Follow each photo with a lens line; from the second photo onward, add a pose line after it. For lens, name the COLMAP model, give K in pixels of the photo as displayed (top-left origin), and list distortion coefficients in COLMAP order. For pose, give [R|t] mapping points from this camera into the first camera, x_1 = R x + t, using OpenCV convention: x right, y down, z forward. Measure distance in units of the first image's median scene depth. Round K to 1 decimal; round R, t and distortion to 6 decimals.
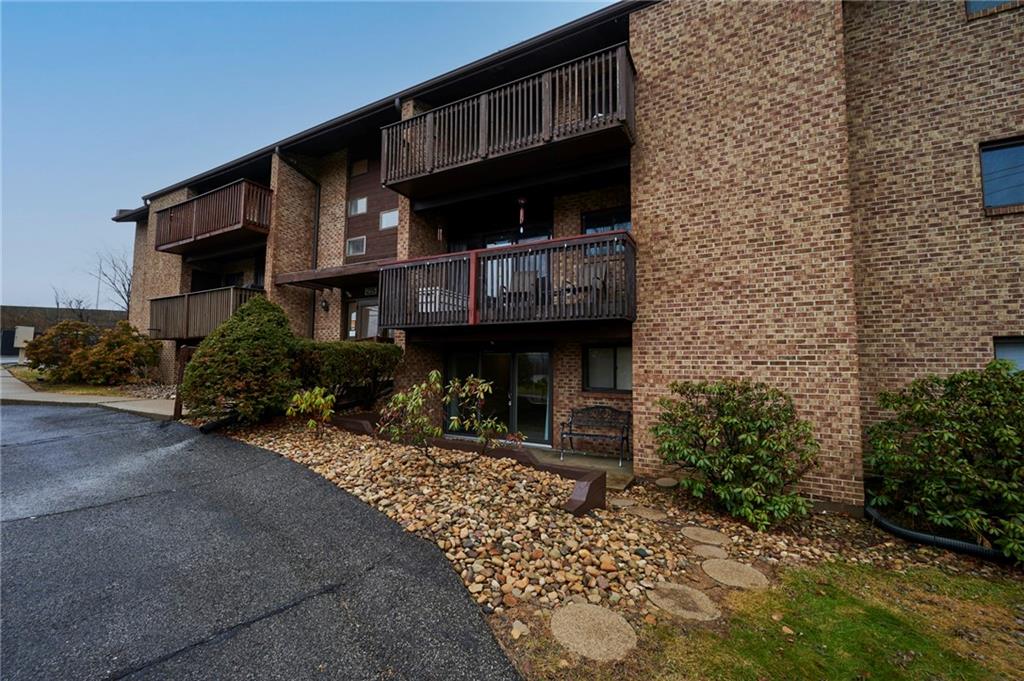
lens RADIAL K [[403.8, 0, 512.8], [0, 403.8, 334.9], [0, 0, 1]] dist [0.000342, -0.000128]
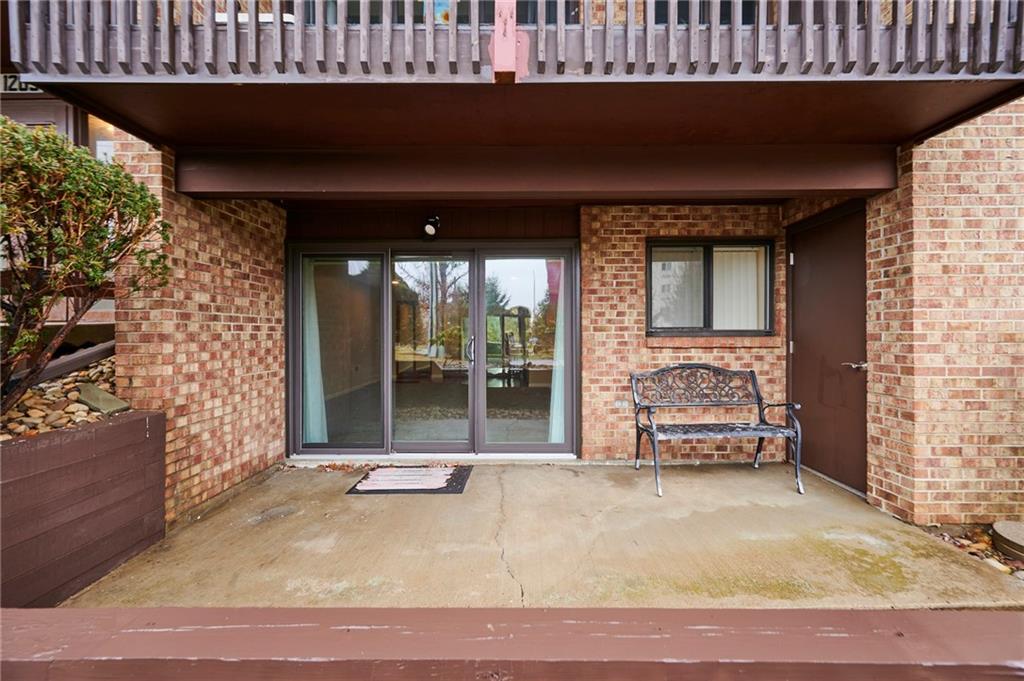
lens RADIAL K [[403.8, 0, 512.8], [0, 403.8, 334.9], [0, 0, 1]] dist [0.000342, -0.000128]
pose [[0.885559, -0.017348, 0.464204, -0.251160], [-0.021865, 0.996638, 0.078956, 0.137411], [-0.464013, -0.080070, 0.882202, 0.861463]]
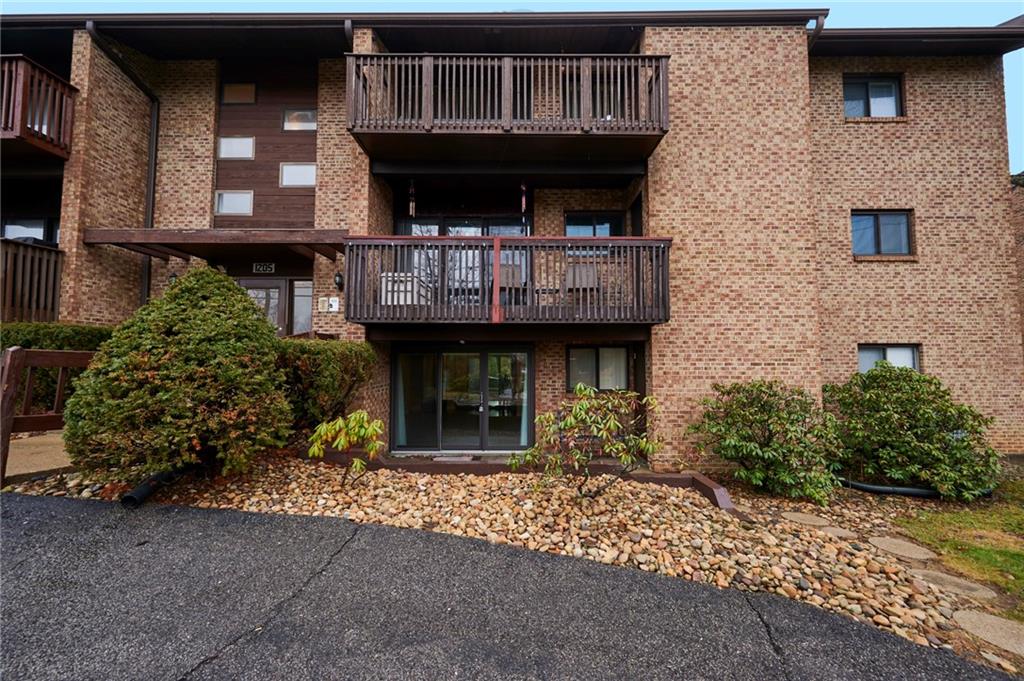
lens RADIAL K [[403.8, 0, 512.8], [0, 403.8, 334.9], [0, 0, 1]] dist [0.000342, -0.000128]
pose [[0.884849, 0.016087, 0.465600, -0.535443], [-0.024414, 0.999632, 0.011859, -0.012586], [-0.465238, -0.021860, 0.884916, 0.253820]]
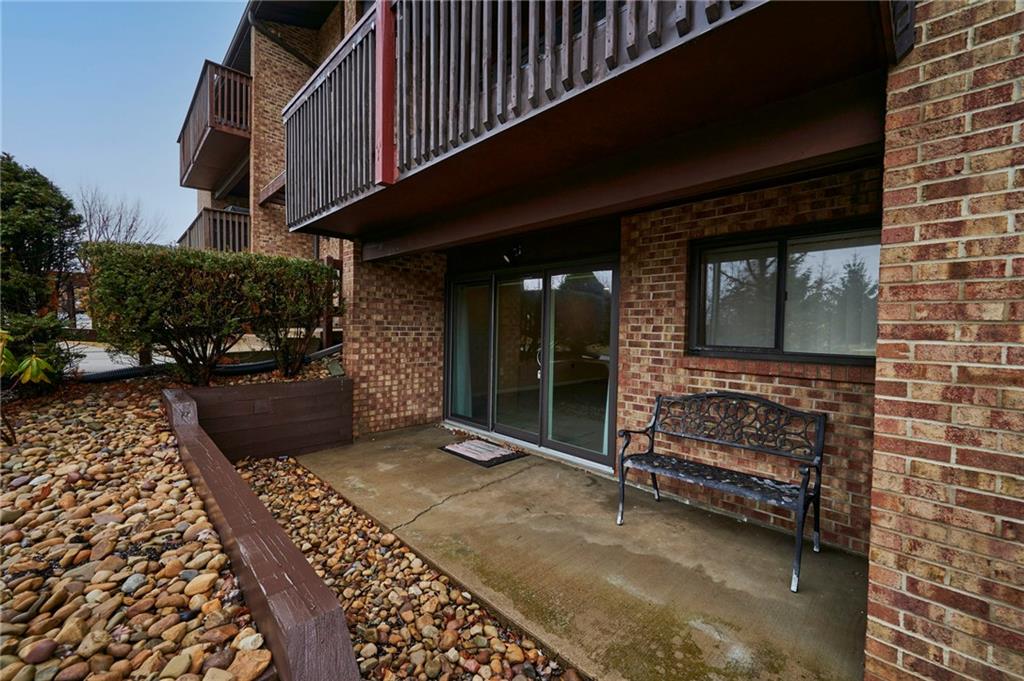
lens RADIAL K [[407.6, 0, 505.8], [0, 407.6, 337.8], [0, 0, 1]] dist [-0.000264, 0.000121]
pose [[0.951029, 0.013271, -0.308816, 0.165683], [0.017137, 0.995277, 0.095548, 0.104666], [0.308625, -0.096161, 0.946310, 0.725314]]
